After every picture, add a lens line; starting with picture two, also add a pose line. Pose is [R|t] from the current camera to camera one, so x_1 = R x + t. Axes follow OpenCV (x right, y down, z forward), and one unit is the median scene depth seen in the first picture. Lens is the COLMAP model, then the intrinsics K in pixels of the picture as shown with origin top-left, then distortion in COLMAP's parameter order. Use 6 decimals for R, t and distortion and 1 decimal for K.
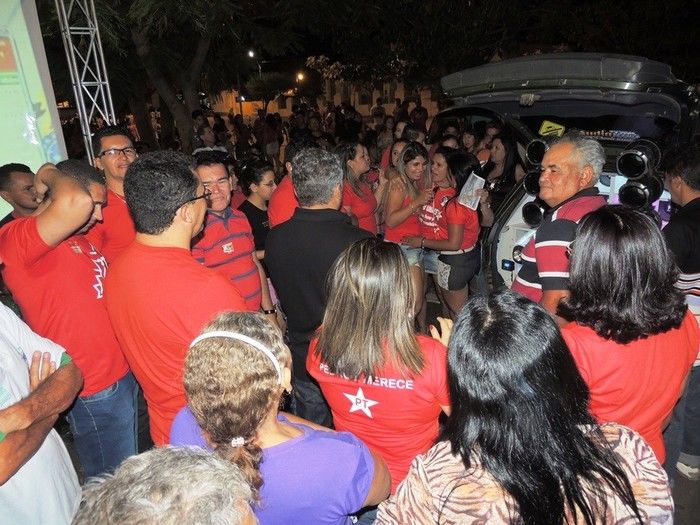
lens RADIAL K [[497.6, 0, 350.0], [0, 497.6, 262.5], [0, 0, 1]] dist [-0.020409, 0.002574]
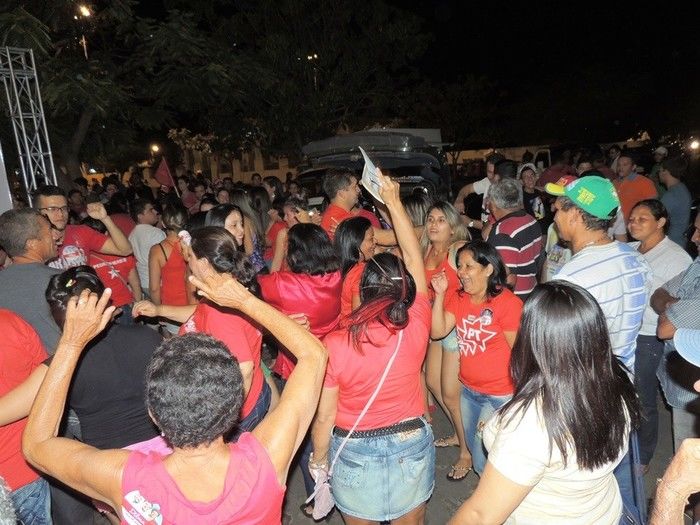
lens RADIAL K [[497.6, 0, 350.0], [0, 497.6, 262.5], [0, 0, 1]] dist [-0.020409, 0.002574]
pose [[0.961920, -0.074302, 0.263037, -0.033417], [0.107385, 0.987694, -0.113704, 0.054780], [-0.251352, 0.137620, 0.958062, -0.147084]]
